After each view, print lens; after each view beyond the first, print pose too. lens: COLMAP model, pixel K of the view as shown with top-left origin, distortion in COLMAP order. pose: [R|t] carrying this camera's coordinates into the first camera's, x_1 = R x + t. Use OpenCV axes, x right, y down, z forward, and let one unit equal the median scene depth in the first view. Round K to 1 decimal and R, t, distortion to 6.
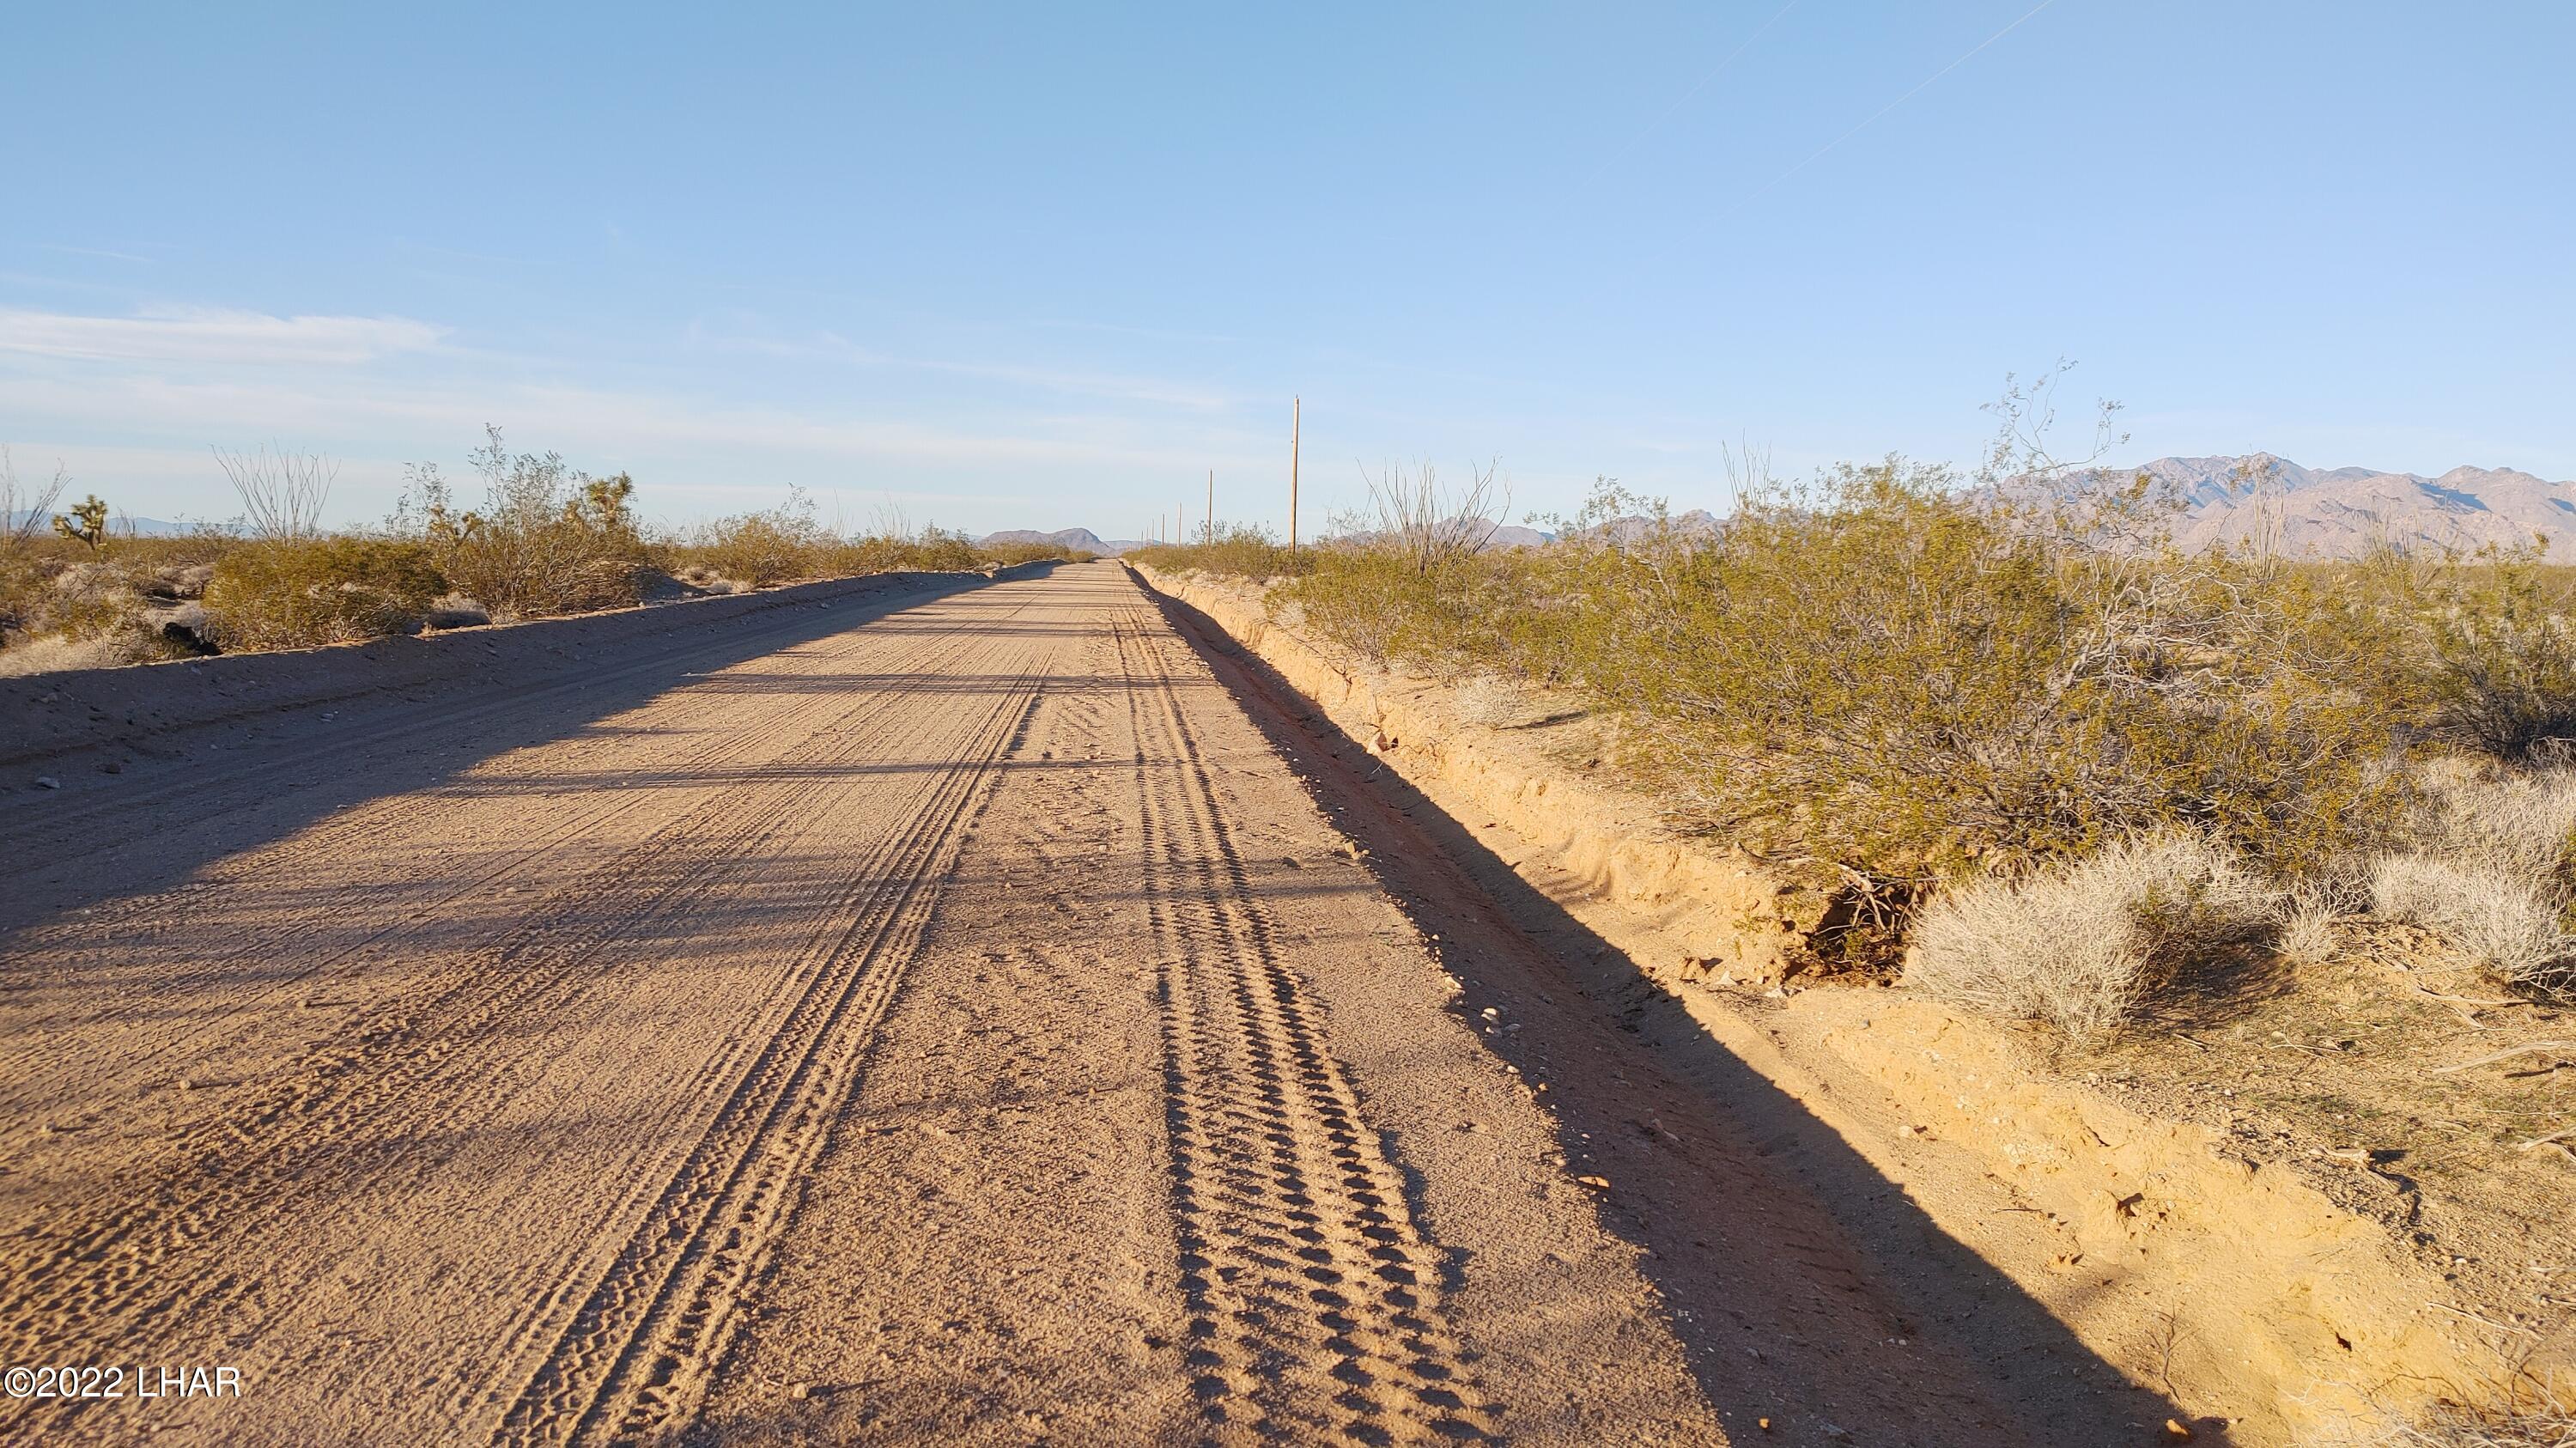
lens RADIAL K [[1944.5, 0, 1269.3], [0, 1944.5, 712.7], [0, 0, 1]] dist [0.065340, -0.049446]
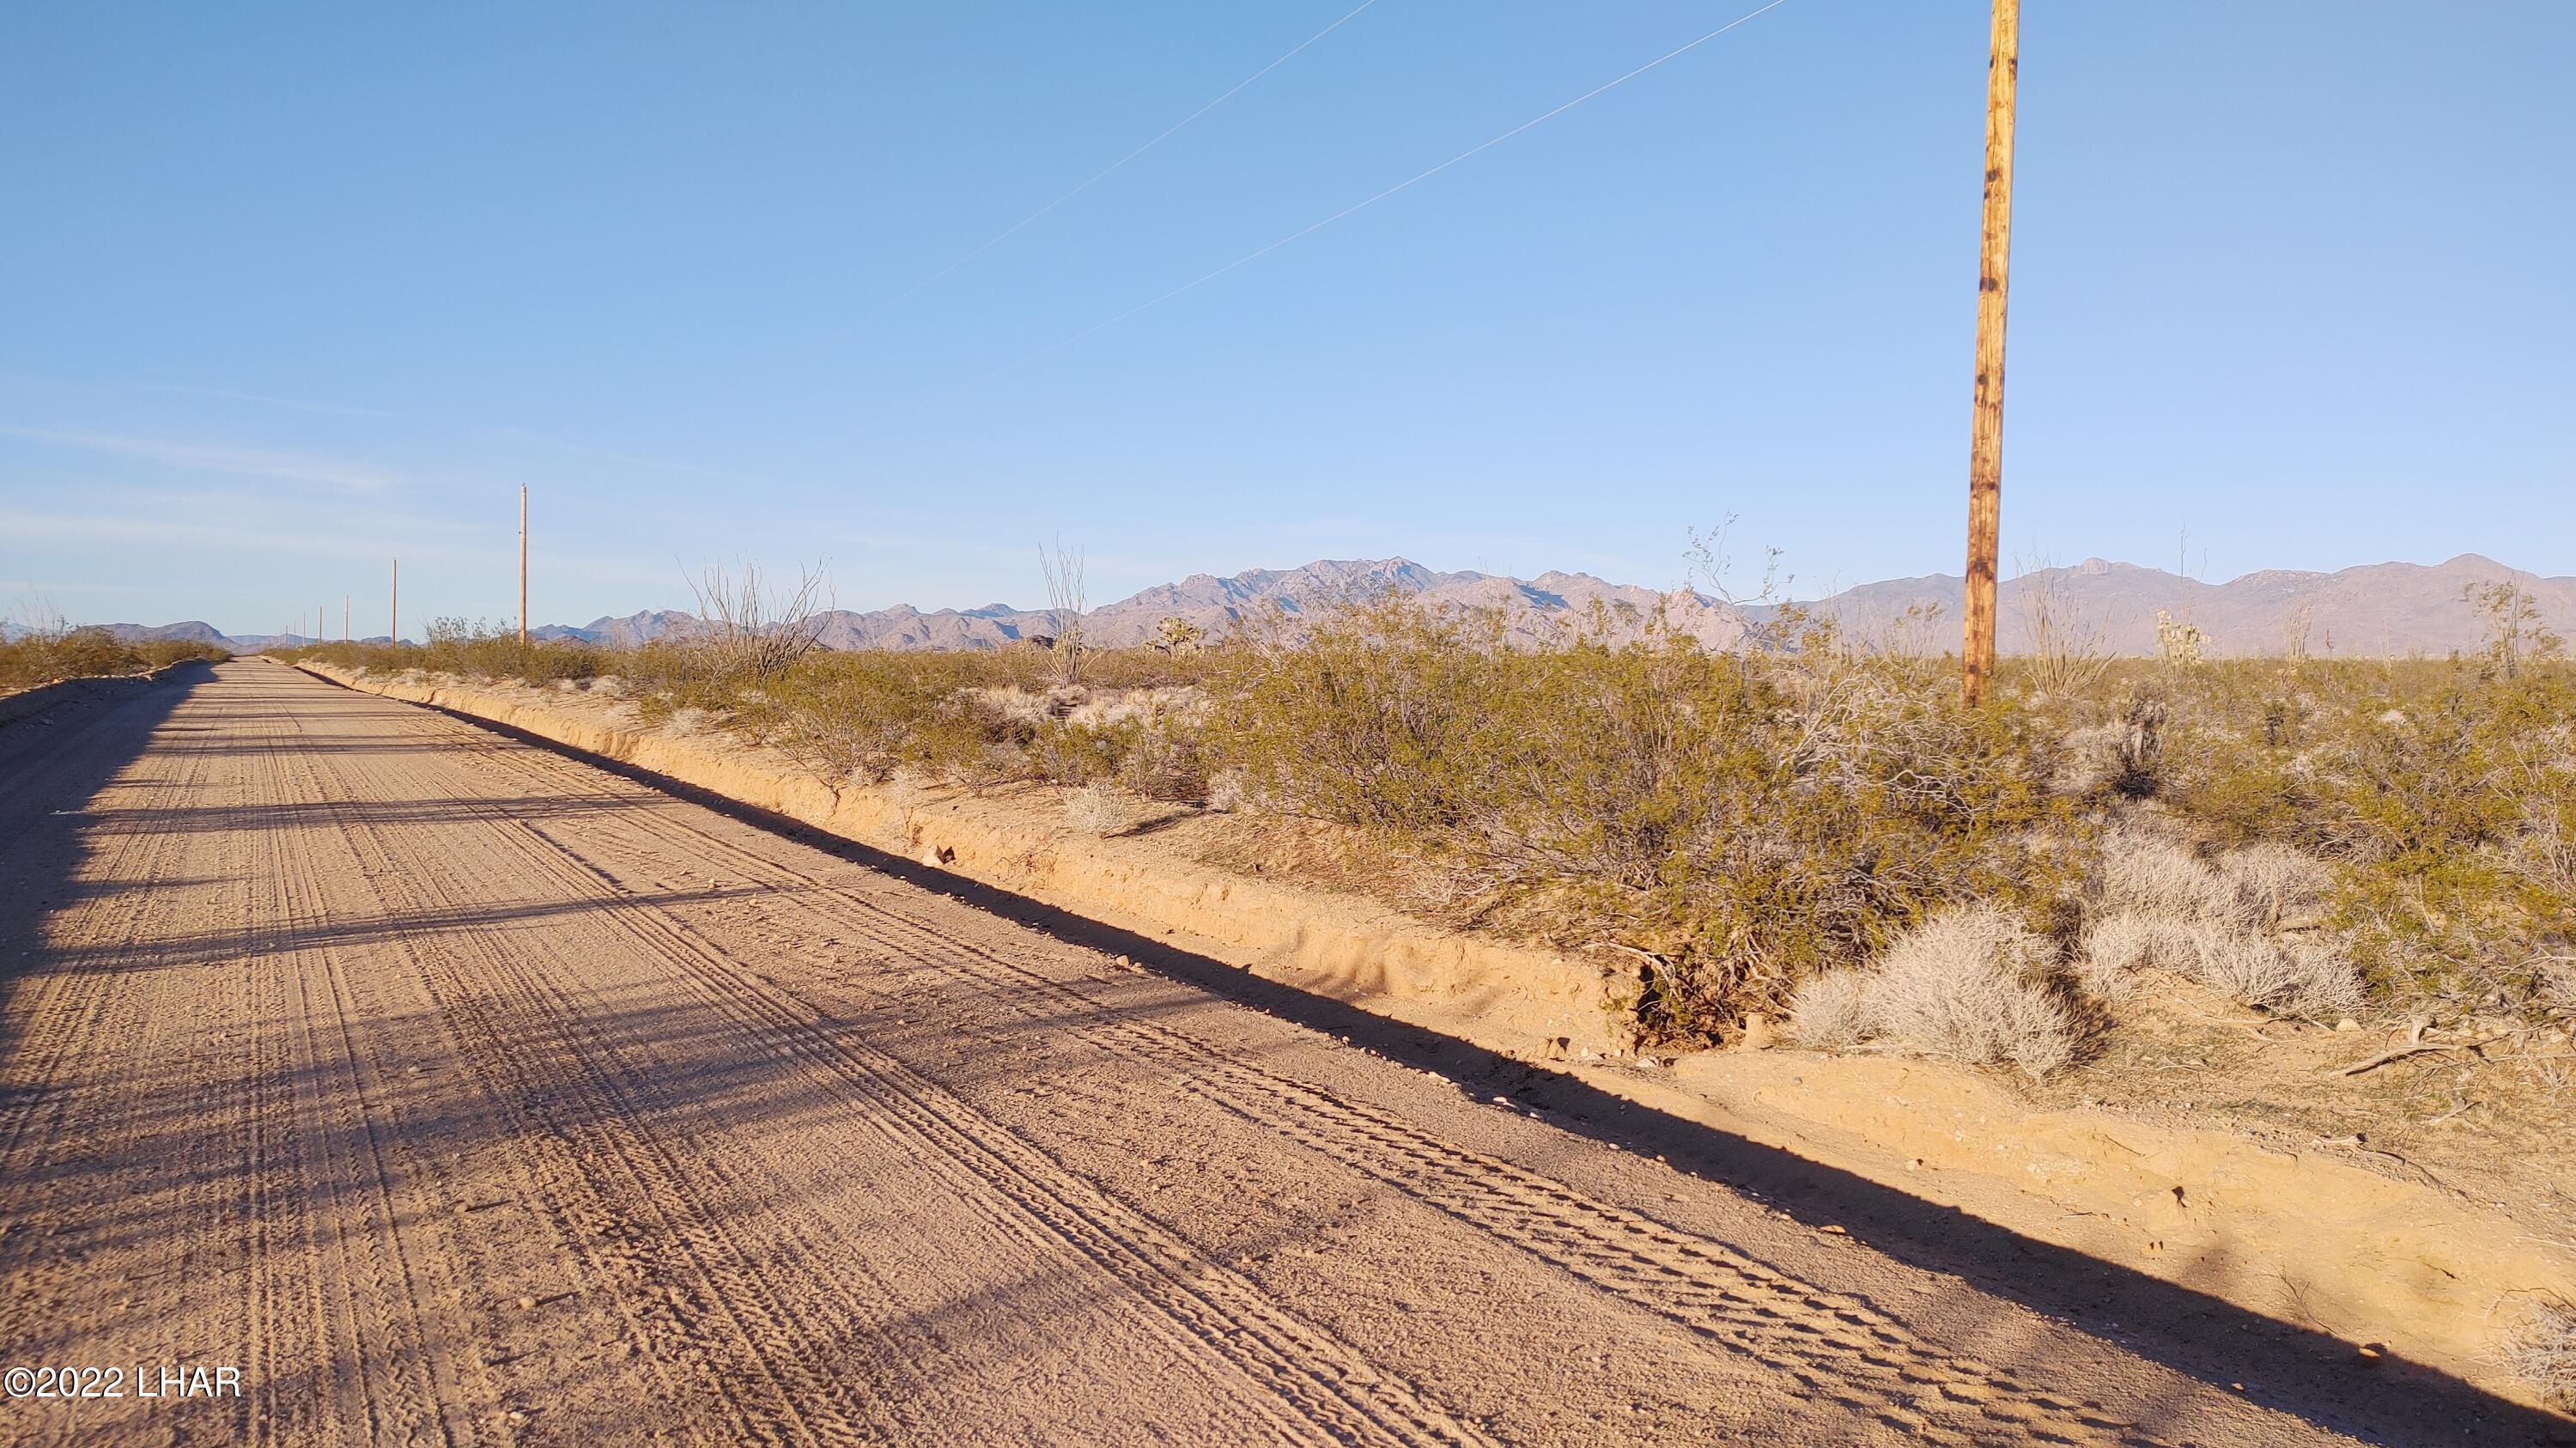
lens RADIAL K [[1944.5, 0, 1269.3], [0, 1944.5, 712.7], [0, 0, 1]] dist [0.065340, -0.049446]
pose [[0.925138, -0.017160, 0.379244, -0.571458], [0.035687, 0.998485, -0.041876, -0.034203], [-0.377951, 0.052275, 0.924349, 0.011242]]
